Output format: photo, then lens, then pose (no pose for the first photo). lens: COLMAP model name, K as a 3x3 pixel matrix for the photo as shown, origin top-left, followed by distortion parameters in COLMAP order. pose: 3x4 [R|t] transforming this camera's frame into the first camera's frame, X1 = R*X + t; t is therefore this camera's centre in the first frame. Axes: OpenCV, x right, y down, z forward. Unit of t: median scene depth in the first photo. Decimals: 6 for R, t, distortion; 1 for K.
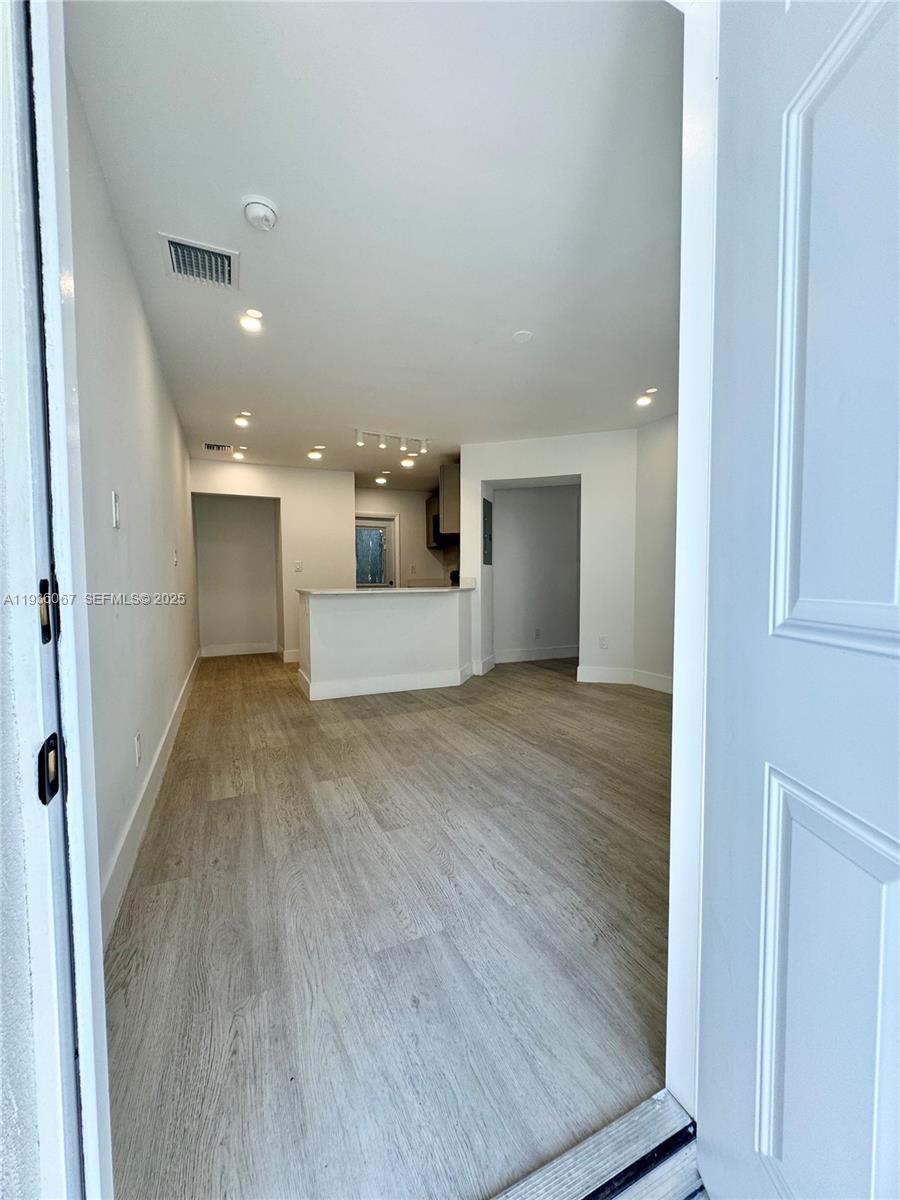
lens RADIAL K [[478.9, 0, 448.8], [0, 478.9, 604.5], [0, 0, 1]] dist [-0.002564, 0.000880]
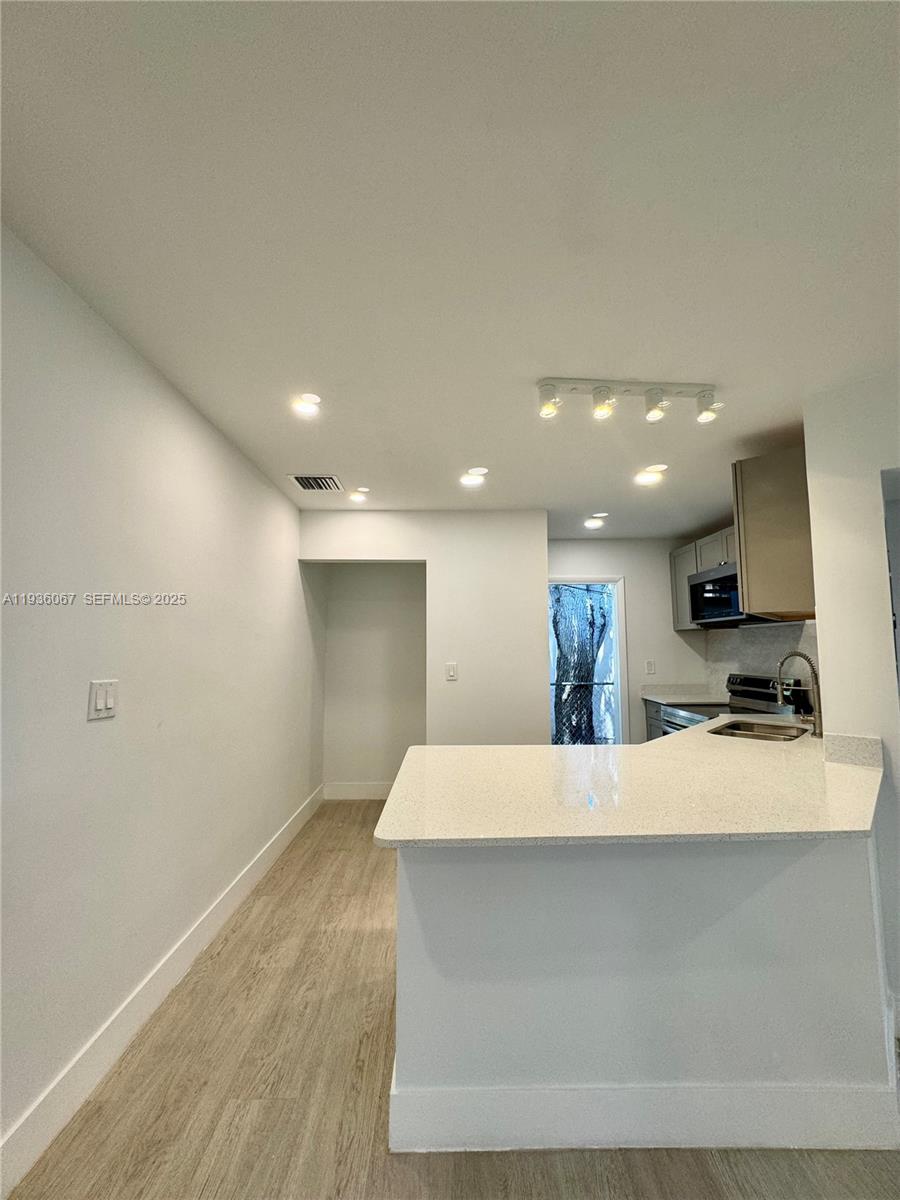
lens RADIAL K [[478.9, 0, 446.6], [0, 478.9, 601.9], [0, 0, 1]] dist [-0.002564, 0.000880]
pose [[0.911102, -0.033378, -0.410828, -0.074309], [-0.028367, 0.989275, -0.143283, -0.081063], [0.411205, 0.142200, 0.900383, 0.455687]]
